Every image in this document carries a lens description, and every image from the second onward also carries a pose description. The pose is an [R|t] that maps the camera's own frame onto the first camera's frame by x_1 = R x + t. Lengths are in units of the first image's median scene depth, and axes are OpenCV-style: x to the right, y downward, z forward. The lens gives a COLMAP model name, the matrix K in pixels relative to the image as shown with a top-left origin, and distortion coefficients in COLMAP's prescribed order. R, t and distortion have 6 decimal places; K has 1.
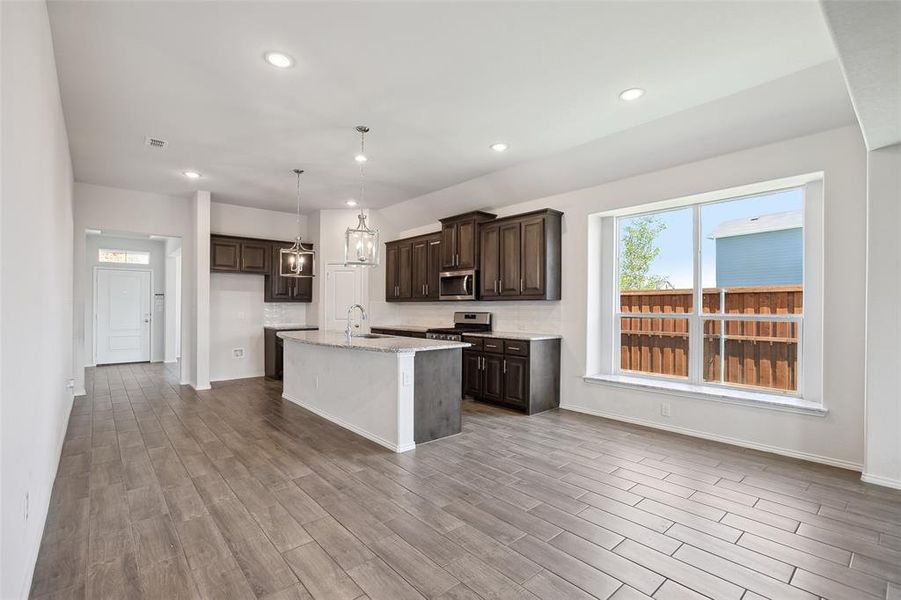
lens RADIAL K [[419.1, 0, 453.5], [0, 419.1, 301.0], [0, 0, 1]] dist [-0.002870, 0.000550]
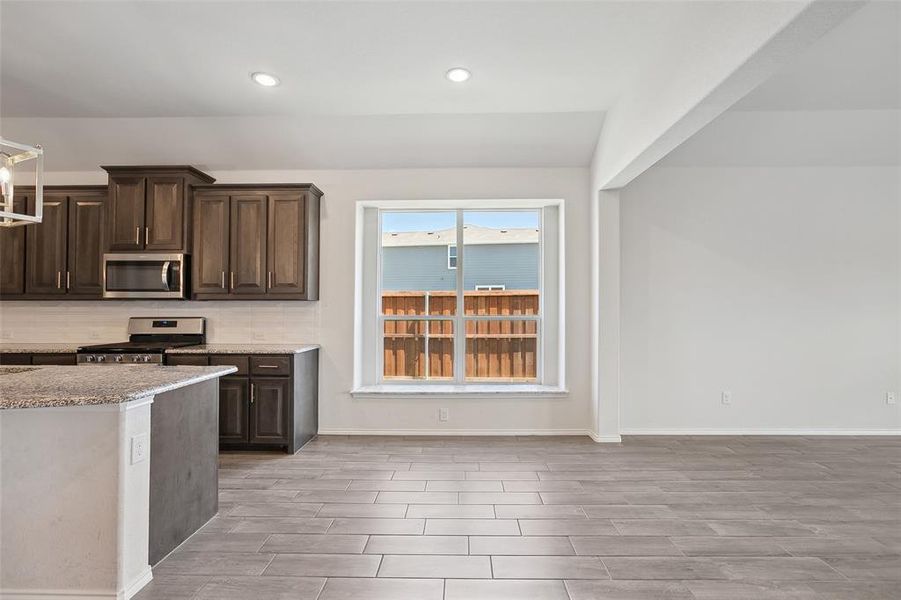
lens RADIAL K [[419.1, 0, 453.5], [0, 419.1, 301.0], [0, 0, 1]] dist [-0.002870, 0.000550]
pose [[0.681196, 0.011736, 0.732007, -0.142813], [-0.007525, 0.999931, -0.009028, 0.003772], [-0.732062, 0.000642, 0.681238, 0.232014]]
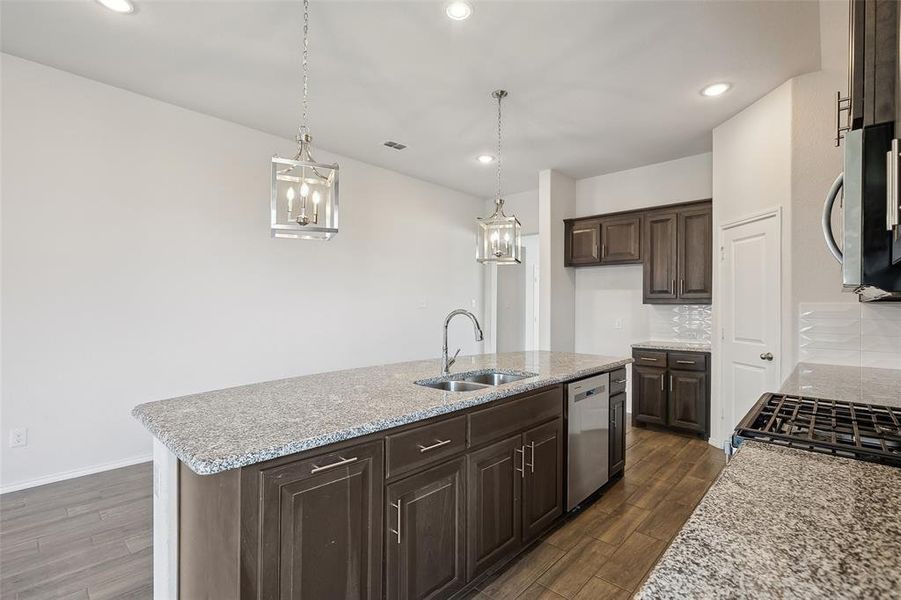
lens RADIAL K [[419.1, 0, 453.5], [0, 419.1, 301.0], [0, 0, 1]] dist [-0.002870, 0.000550]
pose [[0.100376, -0.009146, -0.994908, 0.222240], [0.004595, 0.999951, -0.008729, 0.002901], [0.994939, -0.003695, 0.100413, 0.798840]]
